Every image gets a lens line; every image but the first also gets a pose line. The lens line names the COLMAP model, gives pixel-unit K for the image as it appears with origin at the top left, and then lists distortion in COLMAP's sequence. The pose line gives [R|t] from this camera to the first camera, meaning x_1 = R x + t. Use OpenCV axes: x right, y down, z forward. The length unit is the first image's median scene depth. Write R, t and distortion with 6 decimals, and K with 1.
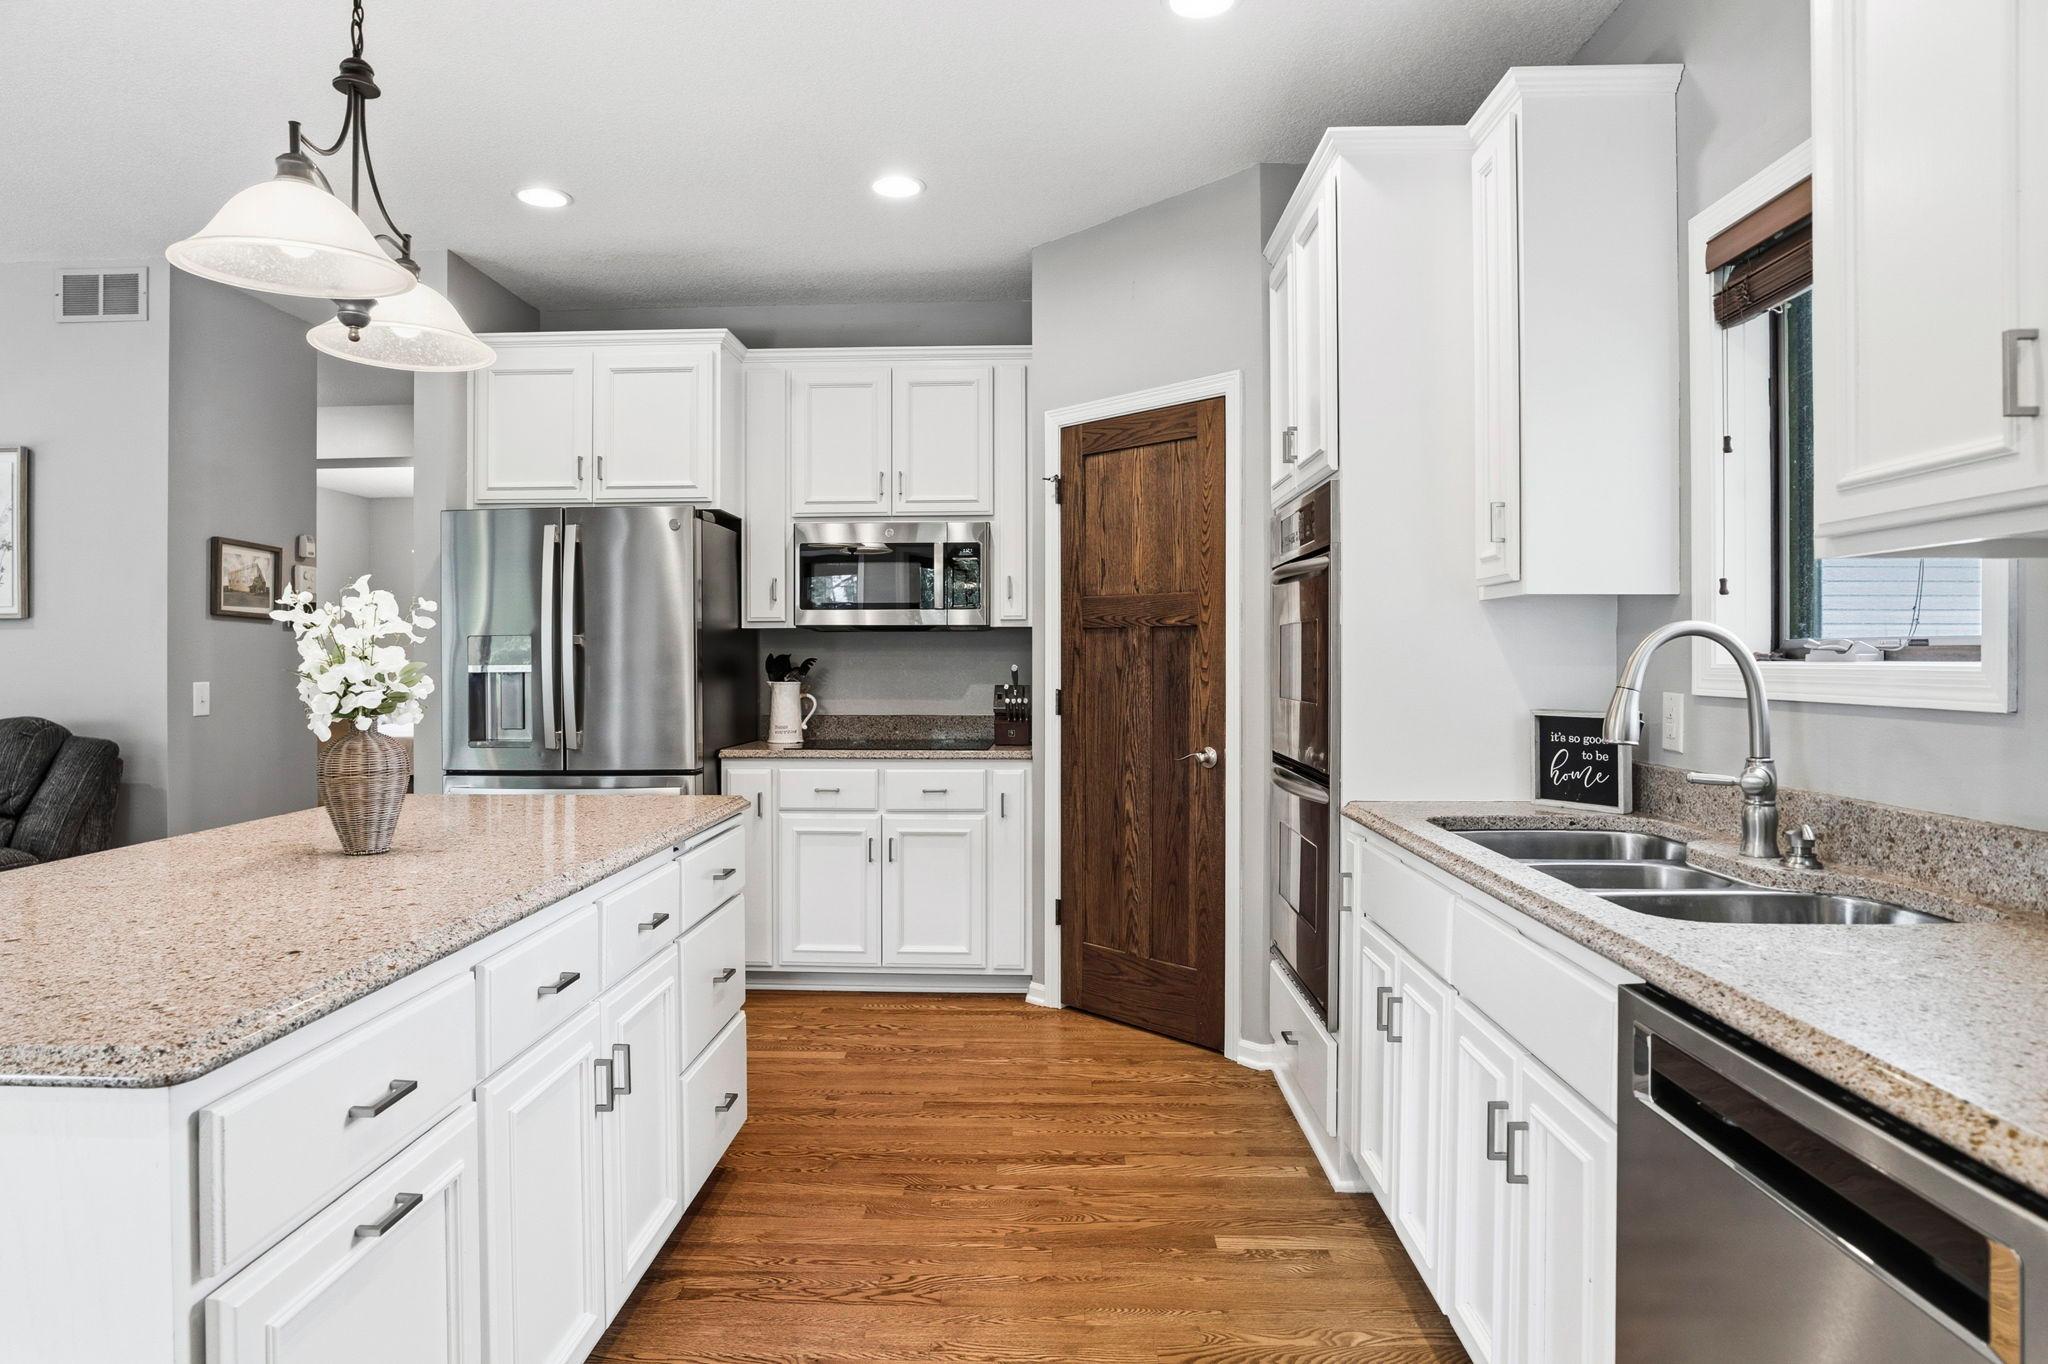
lens RADIAL K [[1208.4, 0, 989.3], [0, 1208.4, 651.8], [0, 0, 1]] dist [-0.007475, 0.001713]
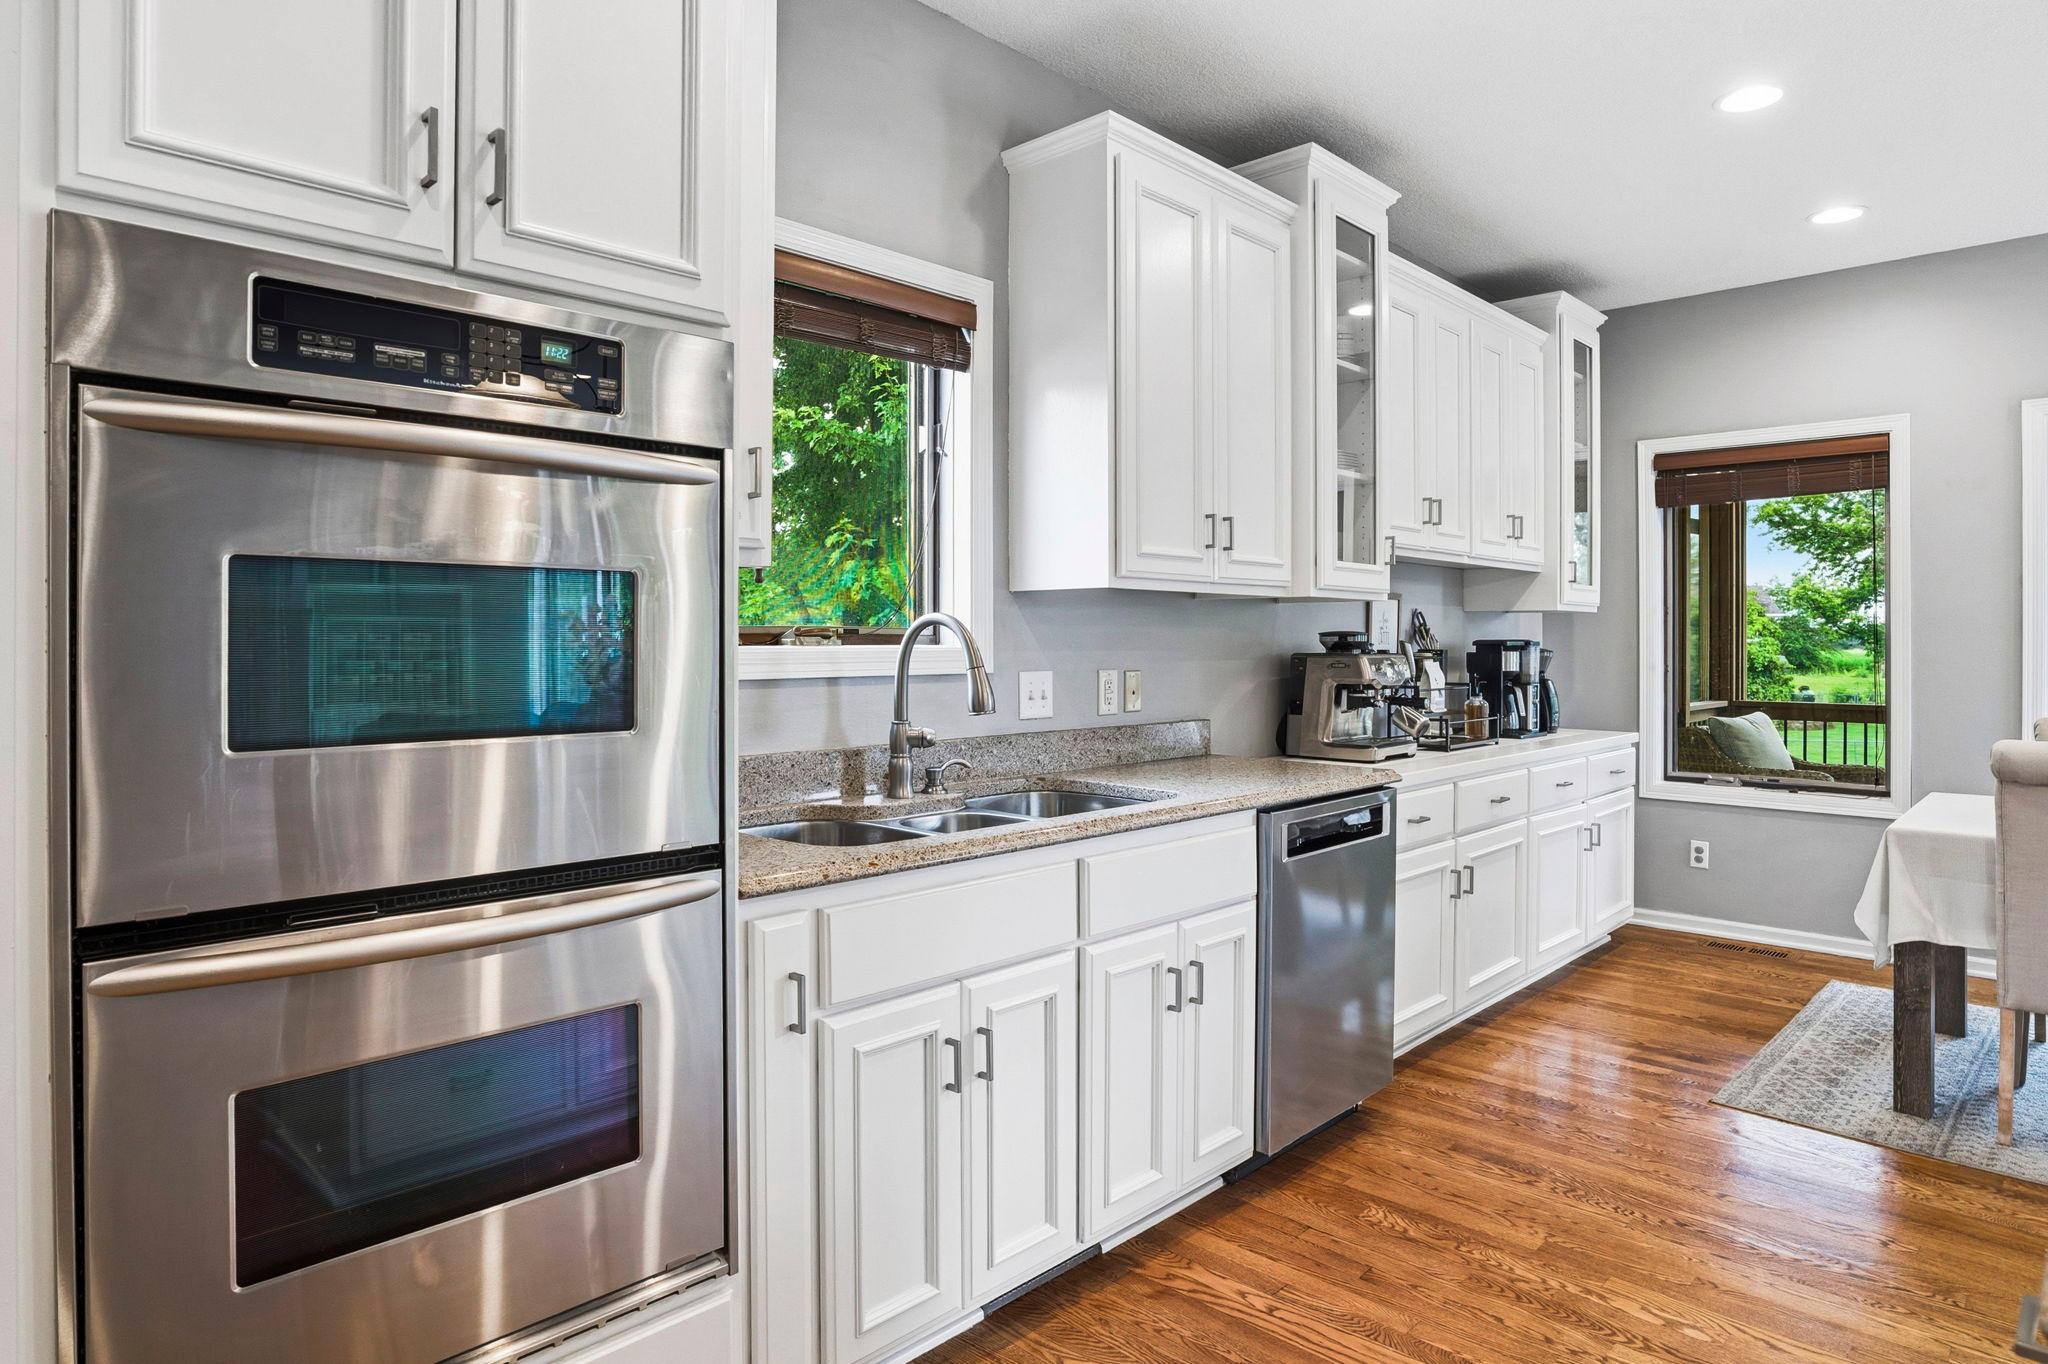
lens RADIAL K [[1208.4, 0, 989.3], [0, 1208.4, 651.8], [0, 0, 1]] dist [-0.007475, 0.001713]
pose [[-0.750460, -0.004930, 0.660898, -0.145786], [-0.002129, 0.999985, 0.005042, 0.004040], [-0.660913, 0.002376, -0.750459, 1.022505]]
